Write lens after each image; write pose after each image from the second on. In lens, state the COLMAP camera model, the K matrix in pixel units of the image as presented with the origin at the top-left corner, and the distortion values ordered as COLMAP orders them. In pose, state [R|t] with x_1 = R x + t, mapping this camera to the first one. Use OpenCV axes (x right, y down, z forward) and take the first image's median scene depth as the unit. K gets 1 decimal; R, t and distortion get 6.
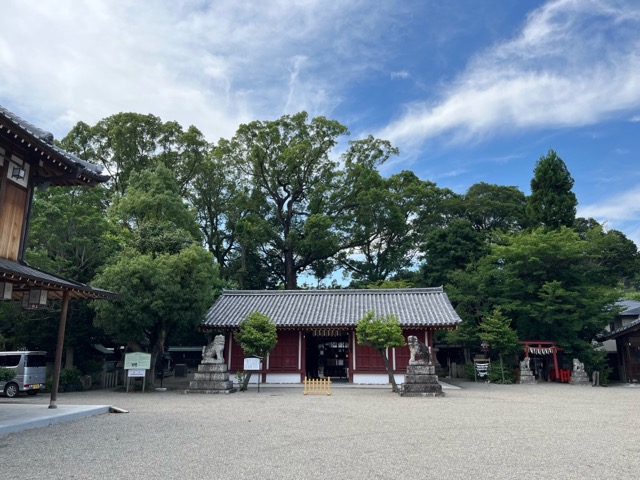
lens RADIAL K [[480.2, 0, 321.7], [0, 480.2, 241.1], [0, 0, 1]] dist [0.019263, -0.000562]
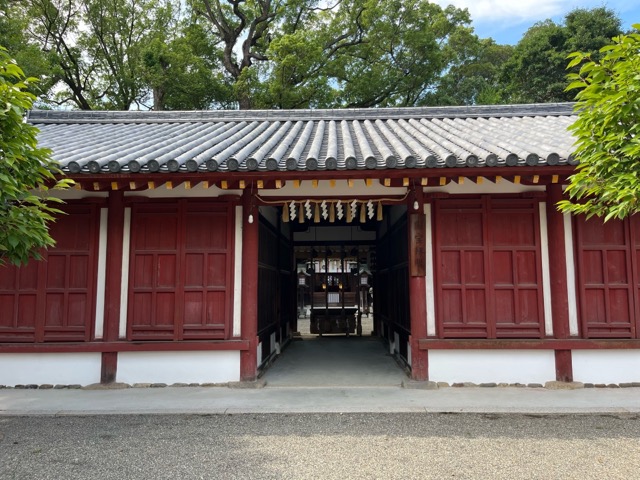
lens RADIAL K [[480.2, 0, 321.7], [0, 480.2, 241.1], [0, 0, 1]] dist [0.019263, -0.000562]
pose [[0.998385, -0.002164, 0.056770, -0.009138], [-0.005837, 0.990080, 0.140384, 0.131331], [-0.056511, -0.140489, 0.988468, 0.555172]]
